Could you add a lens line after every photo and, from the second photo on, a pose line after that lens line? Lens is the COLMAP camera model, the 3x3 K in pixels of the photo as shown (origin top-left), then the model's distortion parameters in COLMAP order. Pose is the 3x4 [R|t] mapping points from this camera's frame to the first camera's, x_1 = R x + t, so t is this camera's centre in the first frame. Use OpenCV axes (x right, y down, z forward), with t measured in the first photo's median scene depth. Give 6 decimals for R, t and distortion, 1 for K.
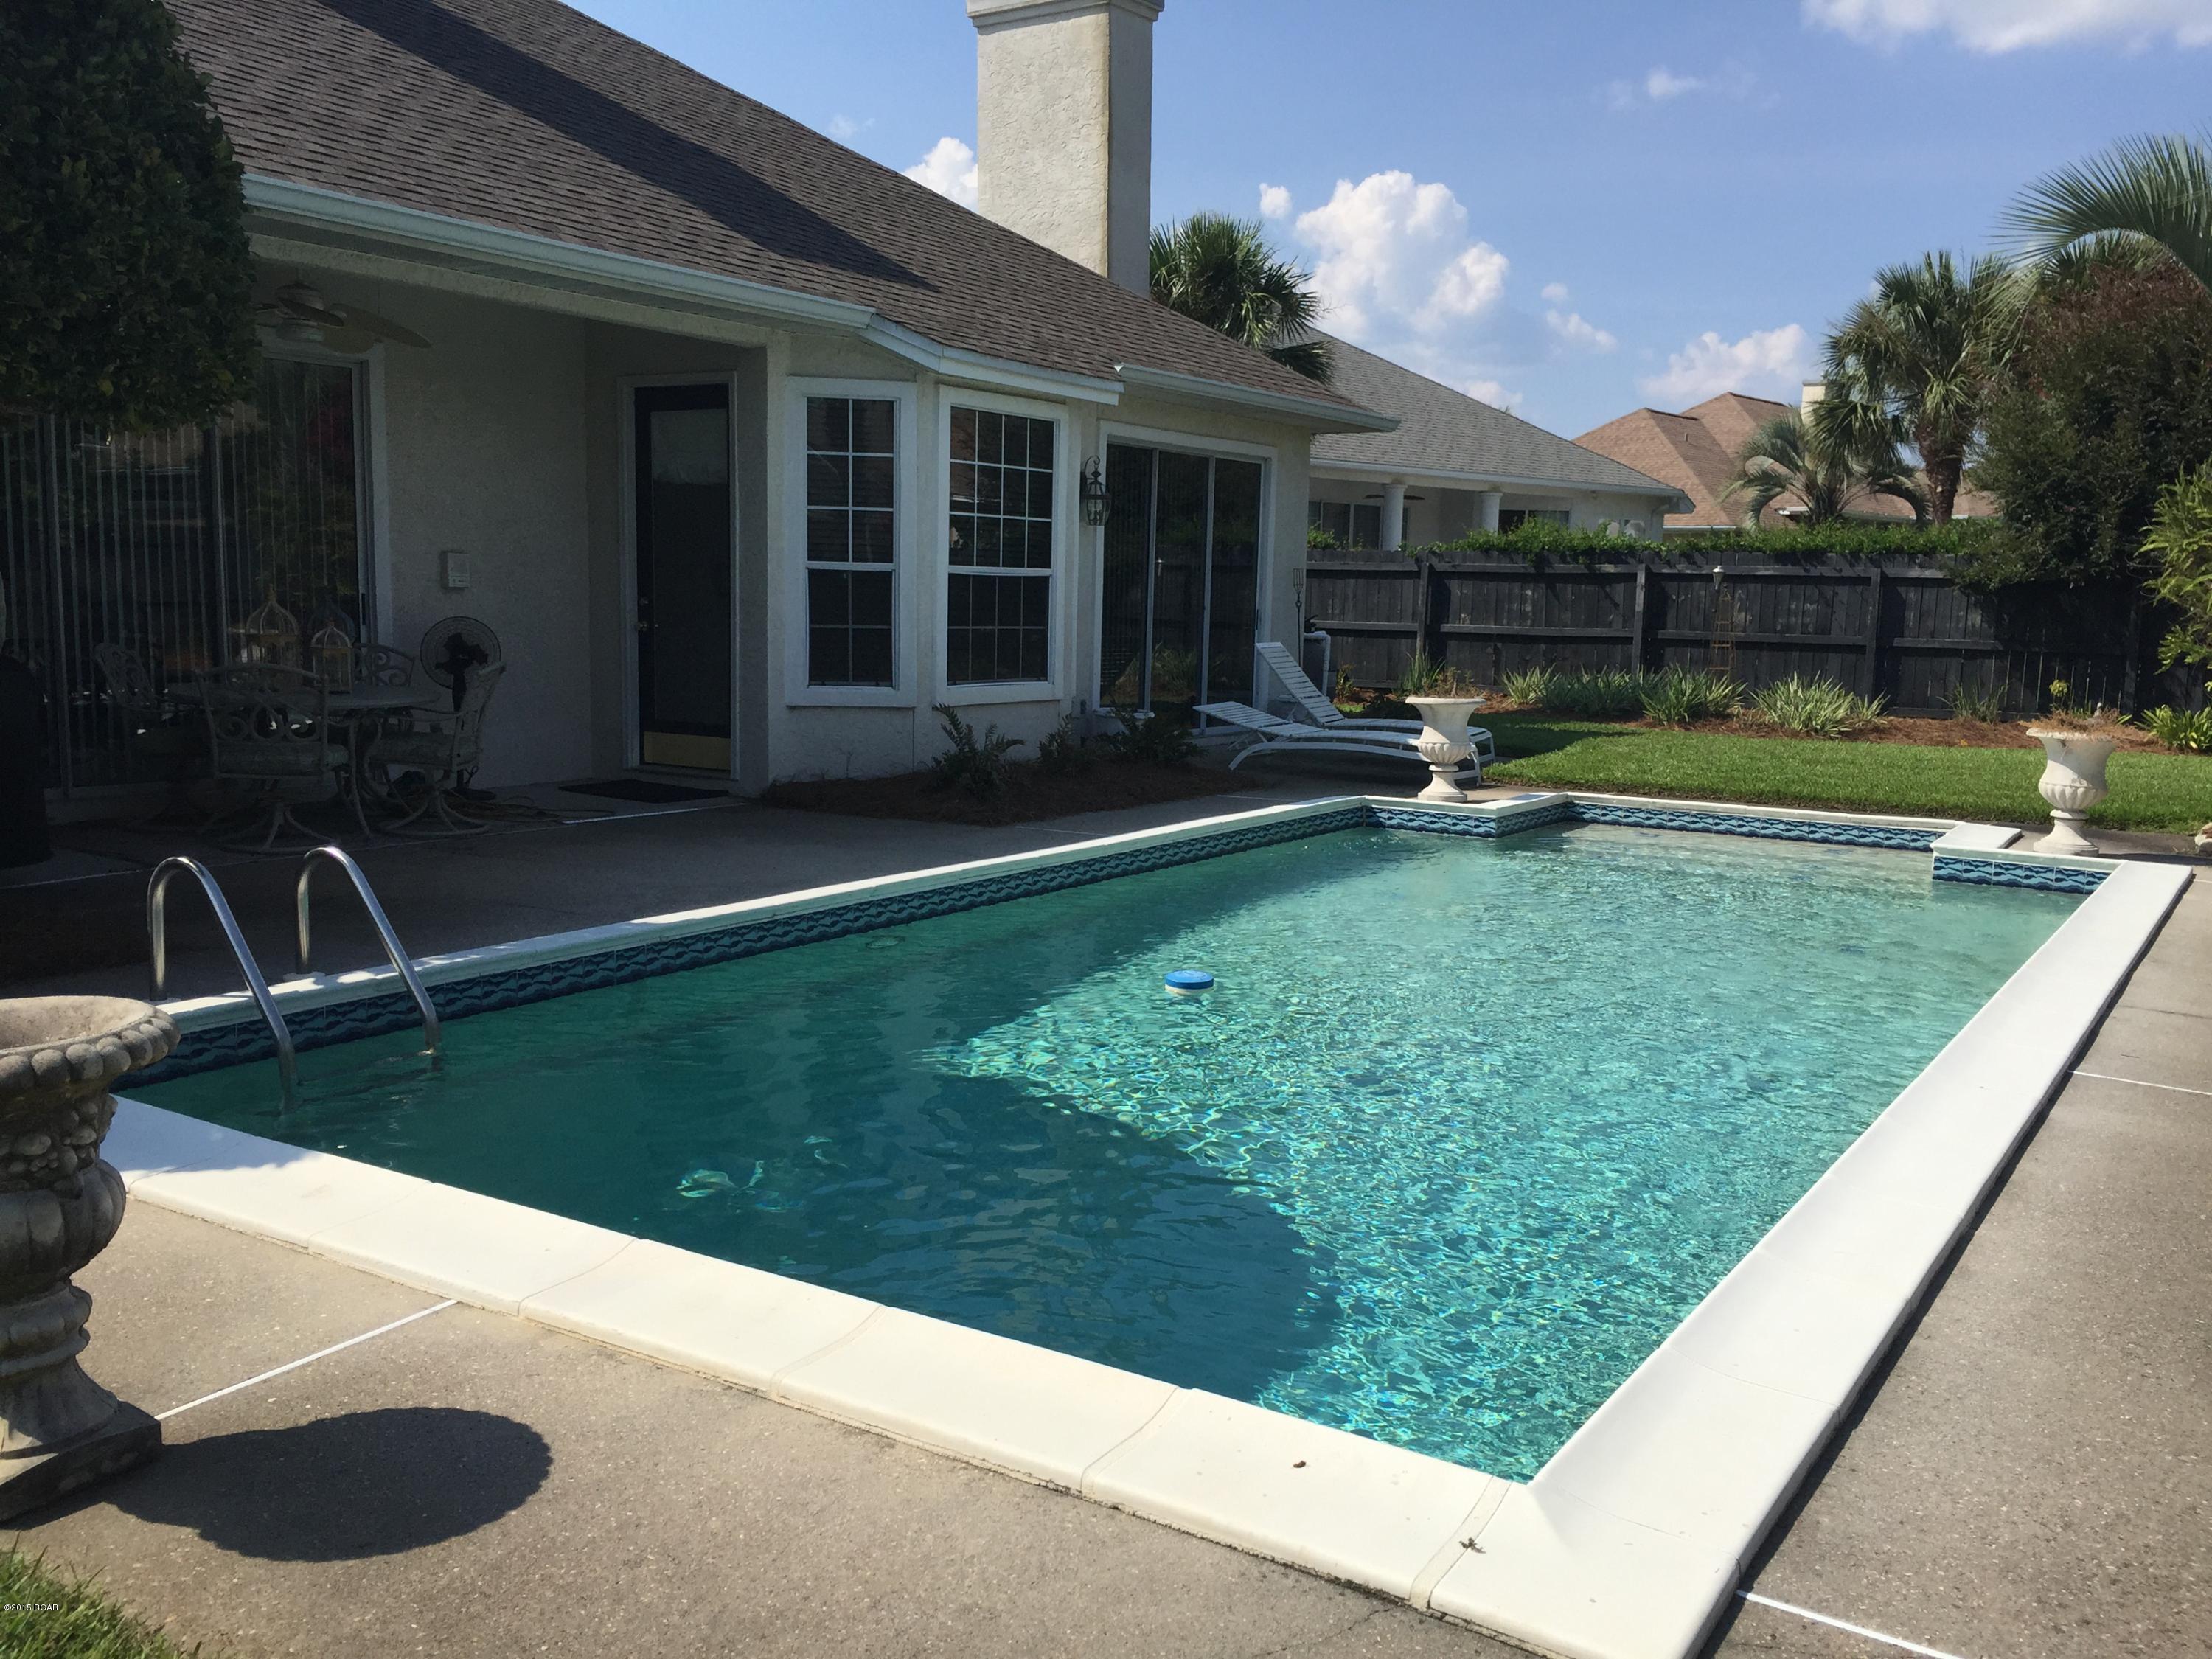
lens RADIAL K [[1900.5, 0, 1100.8], [0, 1900.5, 836.4], [0, 0, 1]] dist [0.045321, -0.030992]
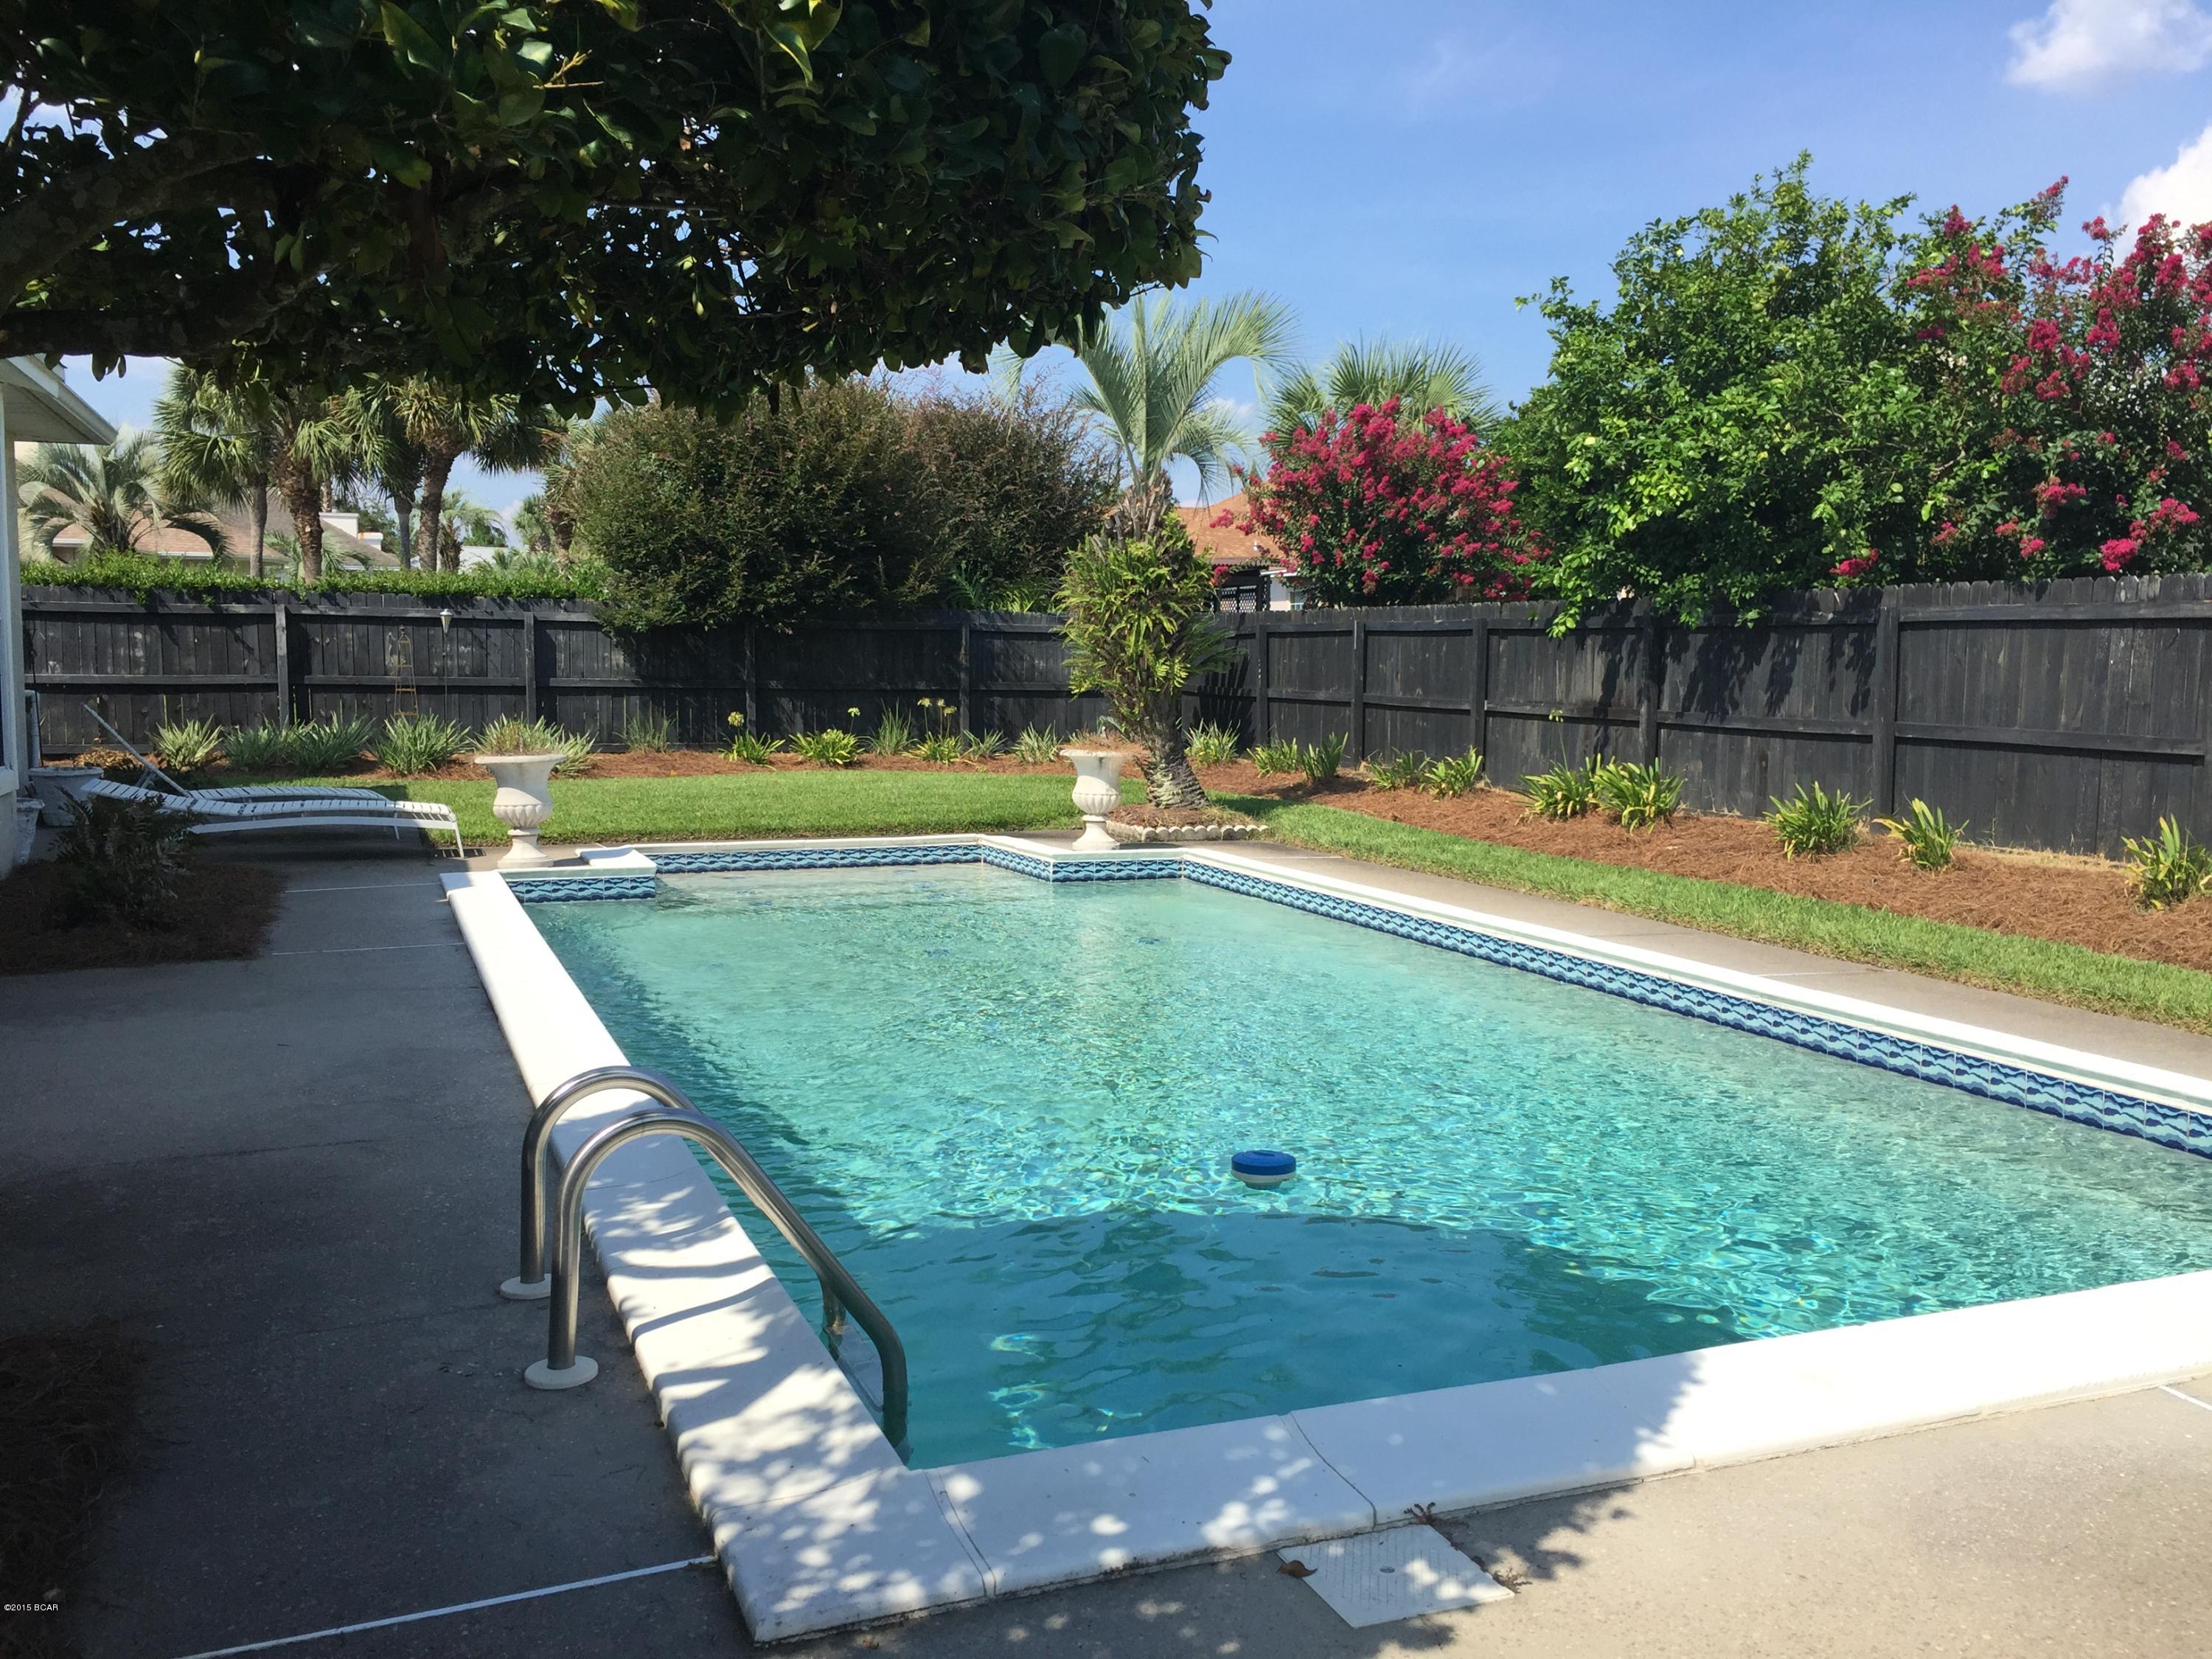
lens RADIAL K [[1900.5, 0, 1103.6], [0, 1900.5, 824.0], [0, 0, 1]] dist [0.045321, -0.030992]
pose [[0.574635, -0.088612, 0.813599, -0.260320], [0.108605, 0.993586, 0.031509, -0.024419], [-0.811172, 0.070255, 0.580572, 0.154844]]
